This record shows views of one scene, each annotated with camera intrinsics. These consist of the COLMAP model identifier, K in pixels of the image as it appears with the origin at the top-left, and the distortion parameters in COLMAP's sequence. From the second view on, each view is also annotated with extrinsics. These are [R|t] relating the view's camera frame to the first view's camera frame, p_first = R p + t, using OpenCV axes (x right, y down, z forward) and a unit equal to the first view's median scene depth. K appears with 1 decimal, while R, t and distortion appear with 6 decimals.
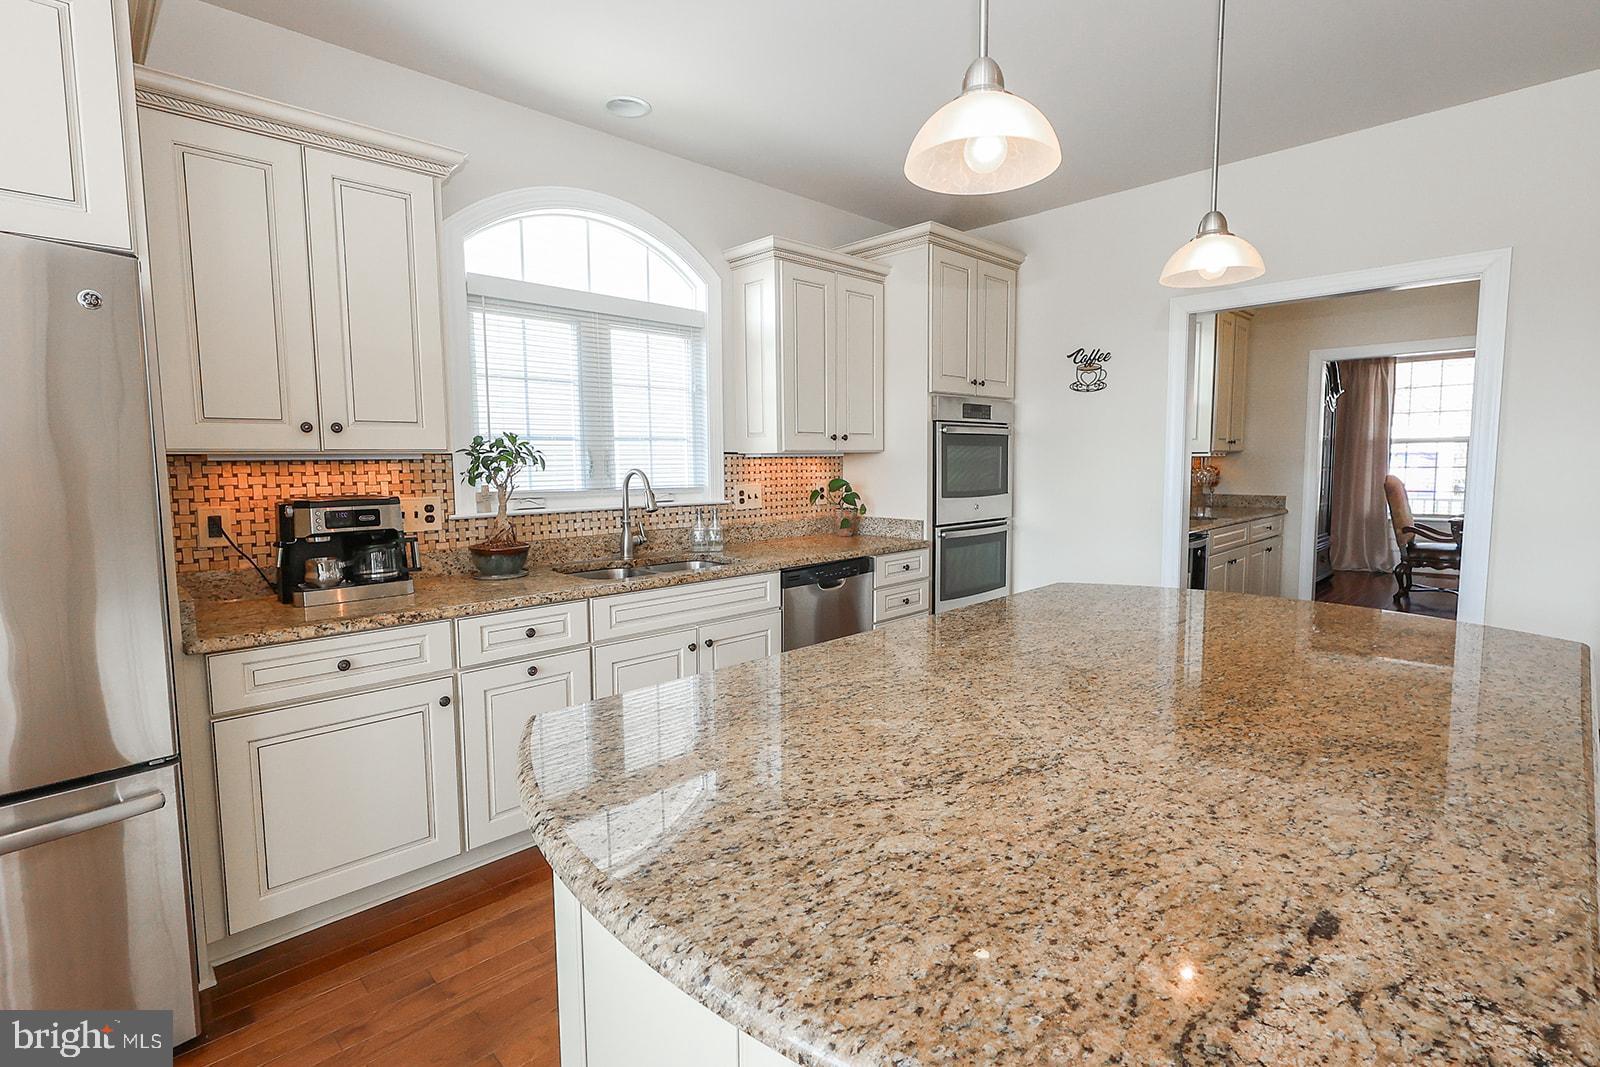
lens RADIAL K [[755.5, 0, 797.1], [0, 755.5, 530.5], [0, 0, 1]] dist [-0.006503, 0.000989]
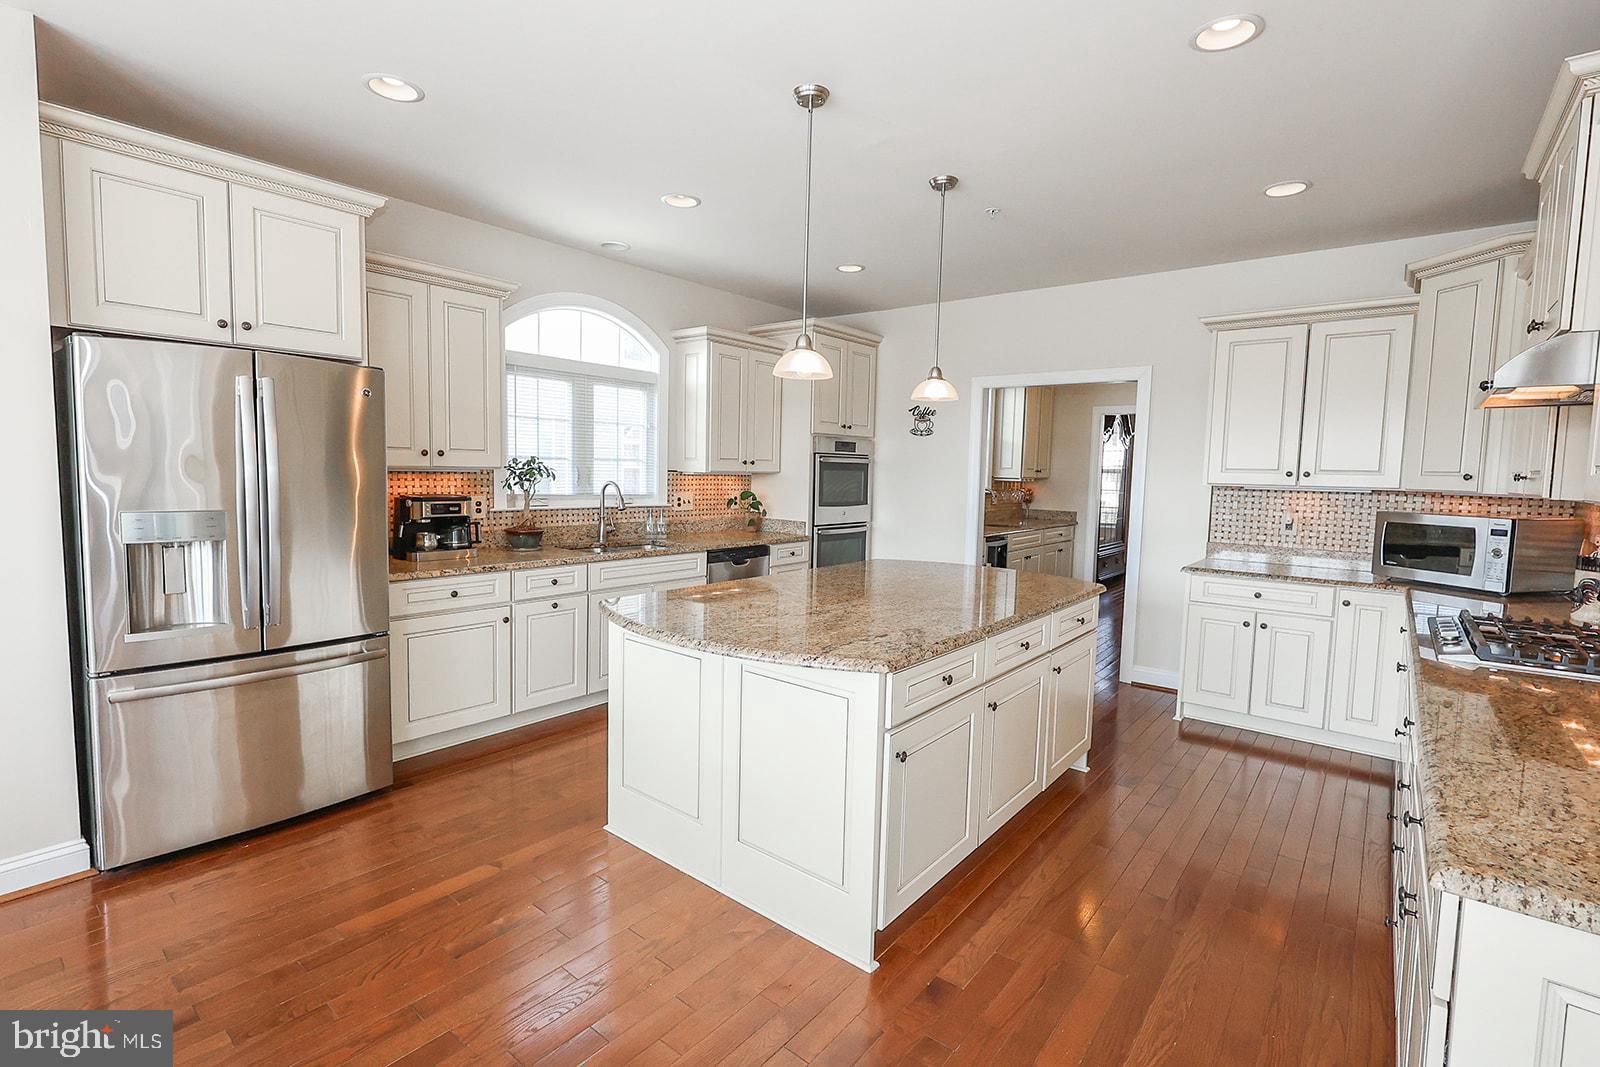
lens RADIAL K [[733.0, 0, 795.4], [0, 733.0, 528.7], [0, 0, 1]] dist [-0.008965, 0.001731]
pose [[0.992927, 0.024314, 0.116211, -0.020325], [-0.023258, 0.999675, -0.010431, 0.021578], [-0.116426, 0.007655, 0.993170, -0.545192]]
